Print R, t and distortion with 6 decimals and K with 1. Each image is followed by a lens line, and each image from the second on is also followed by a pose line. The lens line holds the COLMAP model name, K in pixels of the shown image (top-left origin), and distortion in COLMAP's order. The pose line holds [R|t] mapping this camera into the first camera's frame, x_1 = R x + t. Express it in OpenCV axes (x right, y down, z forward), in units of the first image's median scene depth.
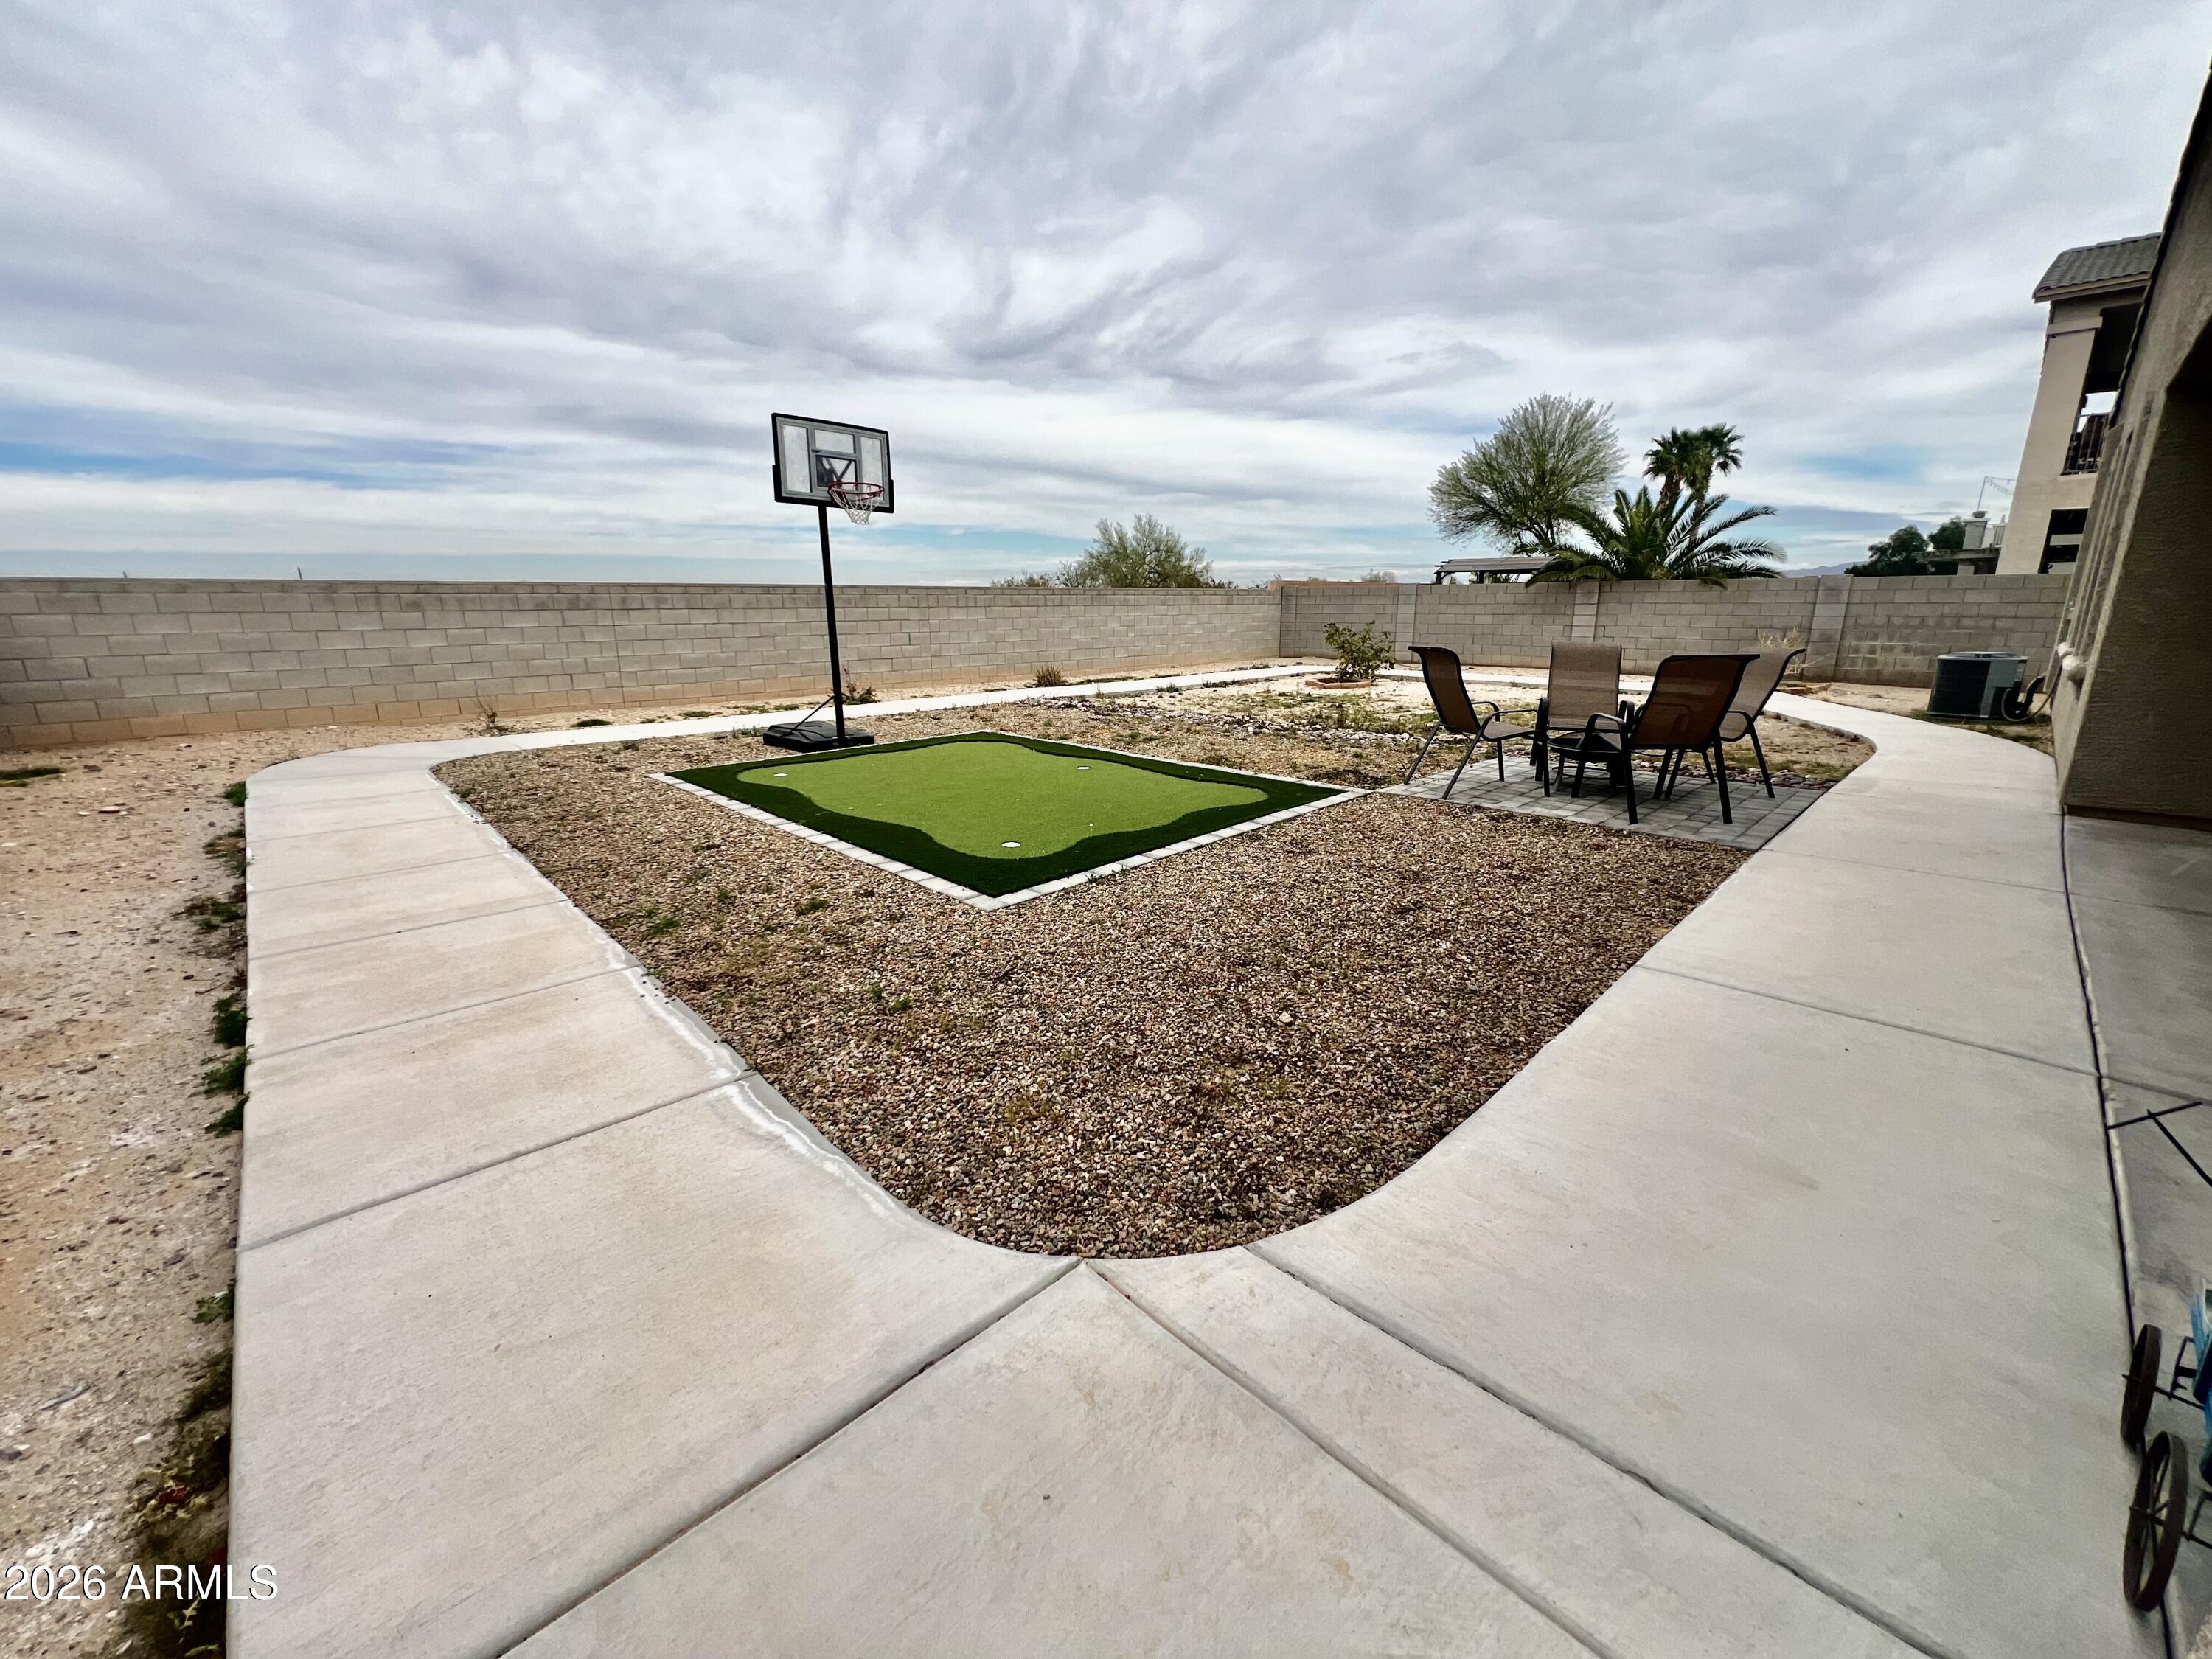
lens RADIAL K [[882.4, 0, 1104.6], [0, 882.4, 828.0], [0, 0, 1]] dist [-0.000882, 0.001269]
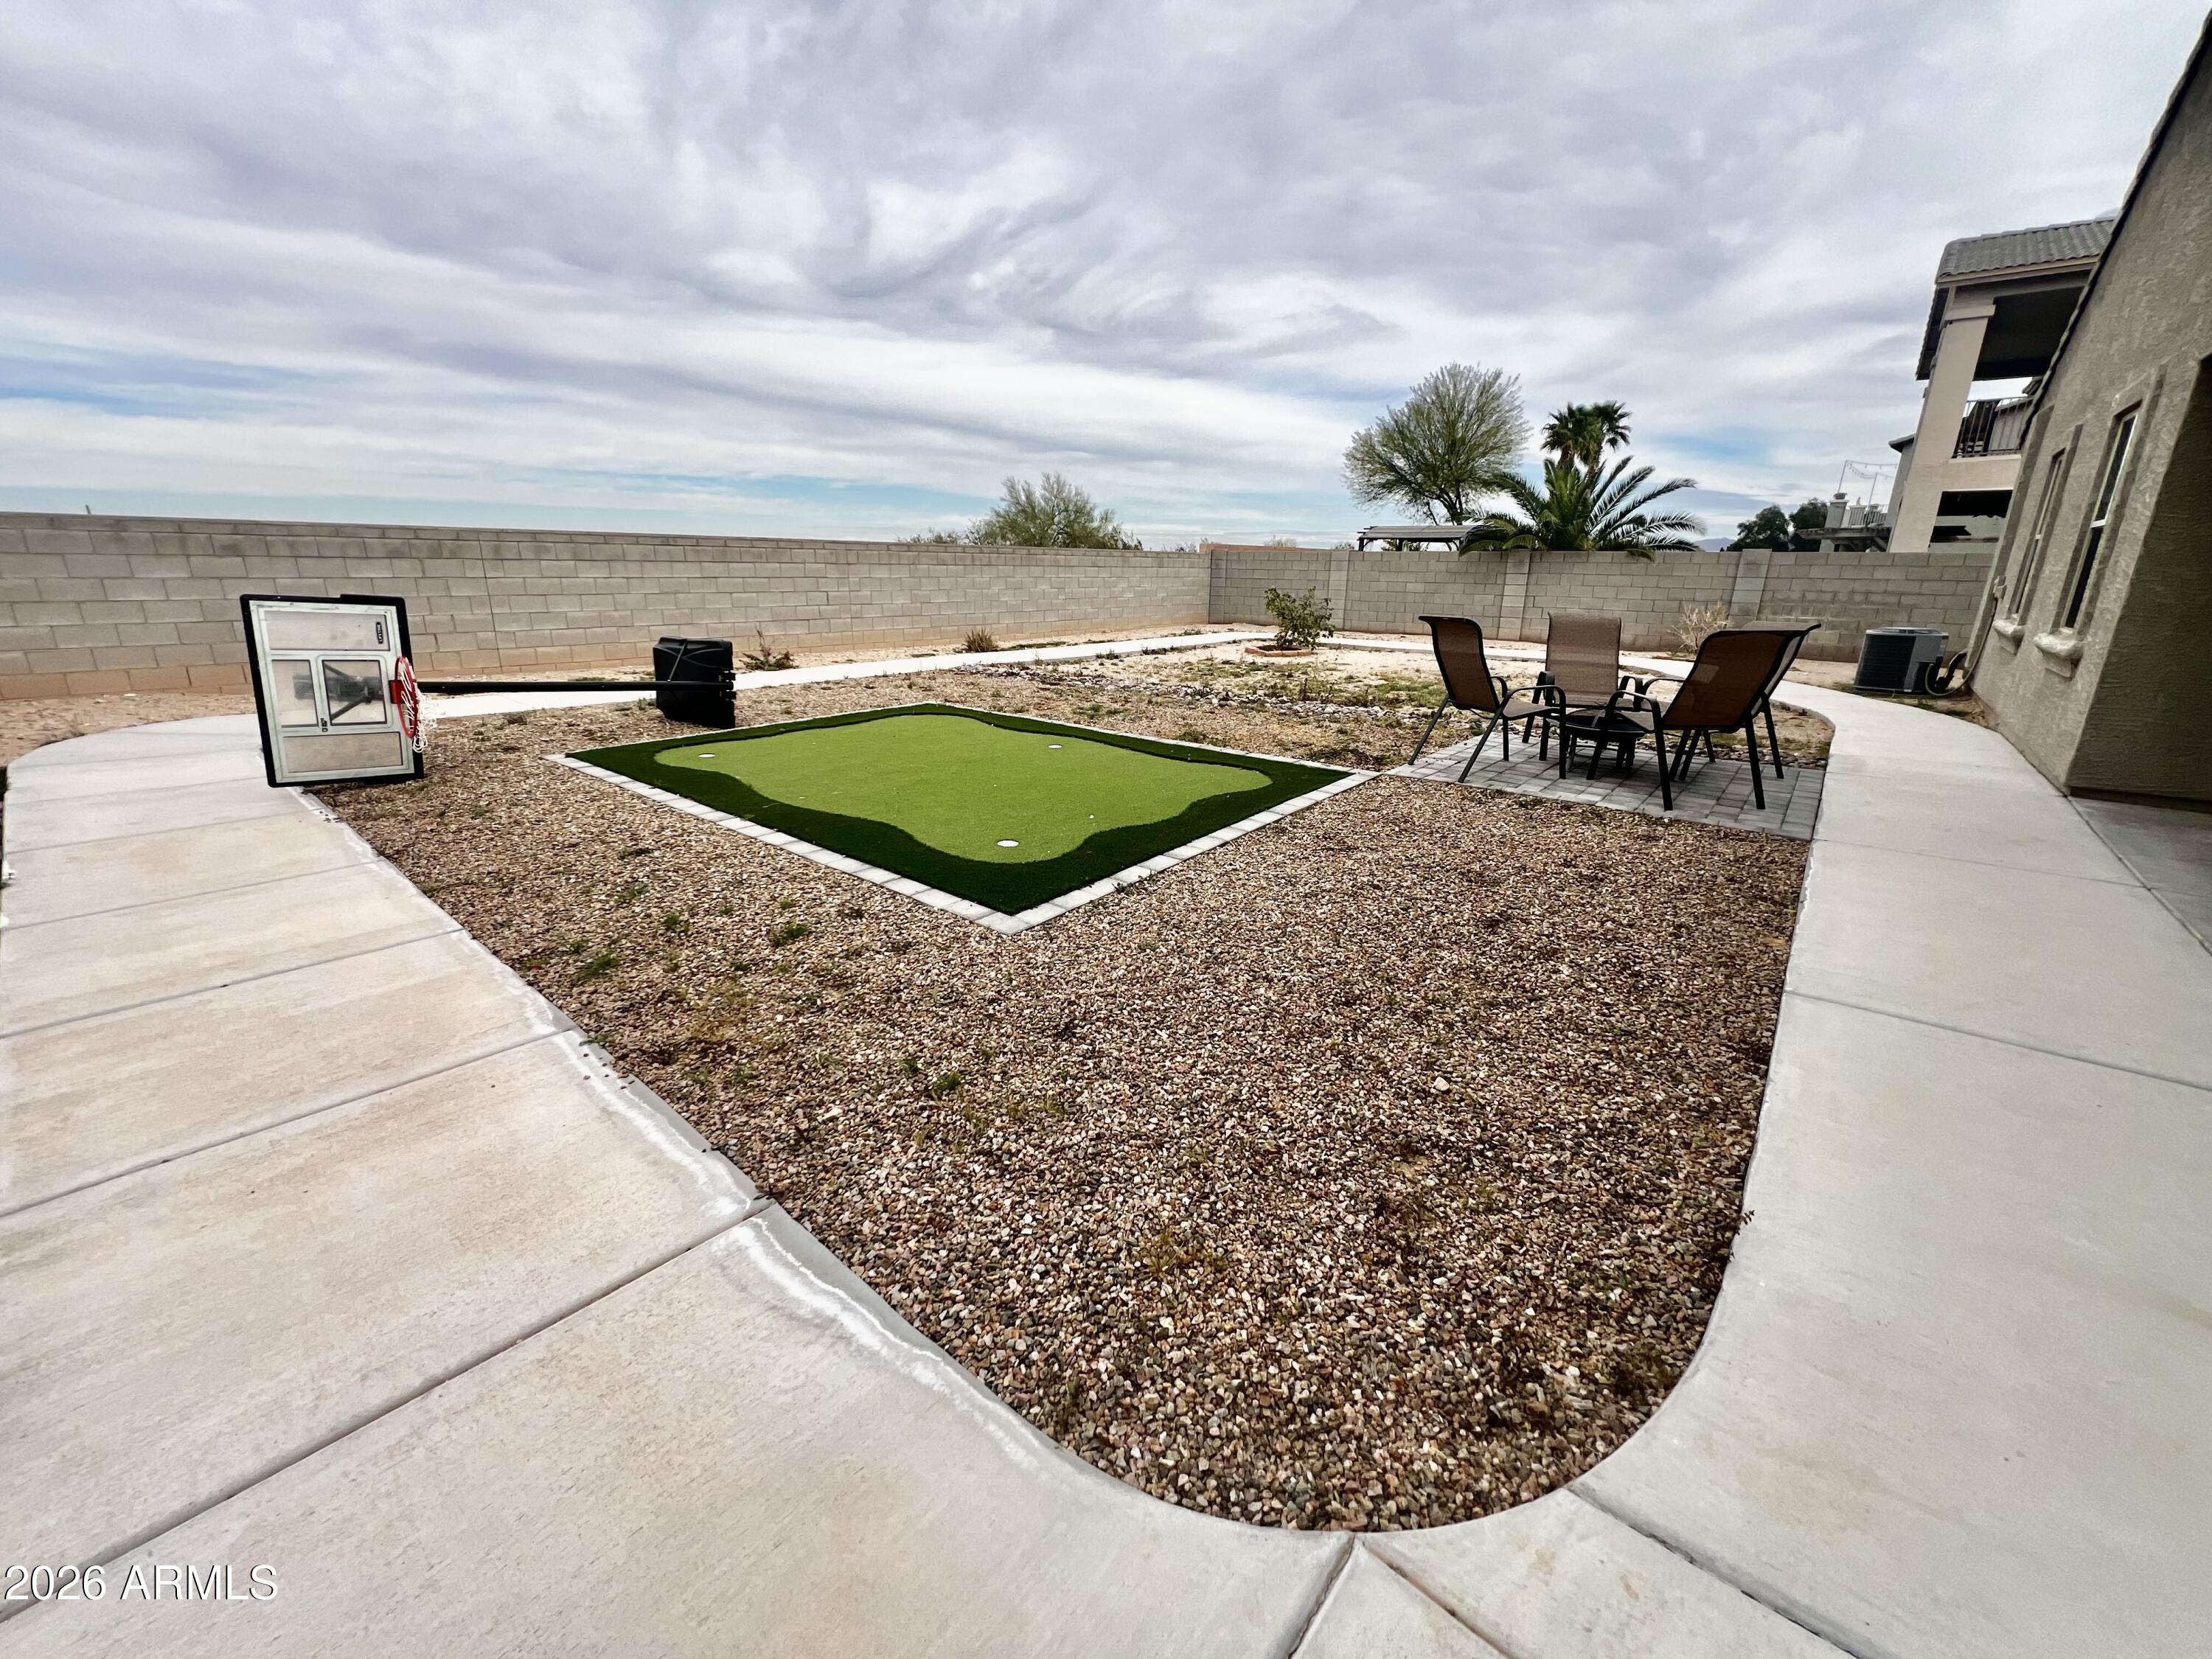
lens RADIAL K [[882.4, 0, 1103.5], [0, 882.4, 826.8], [0, 0, 1]] dist [-0.000882, 0.001269]
pose [[0.994230, -0.012117, 0.106582, -0.090519], [0.007980, 0.999201, 0.039160, -0.026096], [-0.106971, -0.038084, 0.993533, 0.119561]]
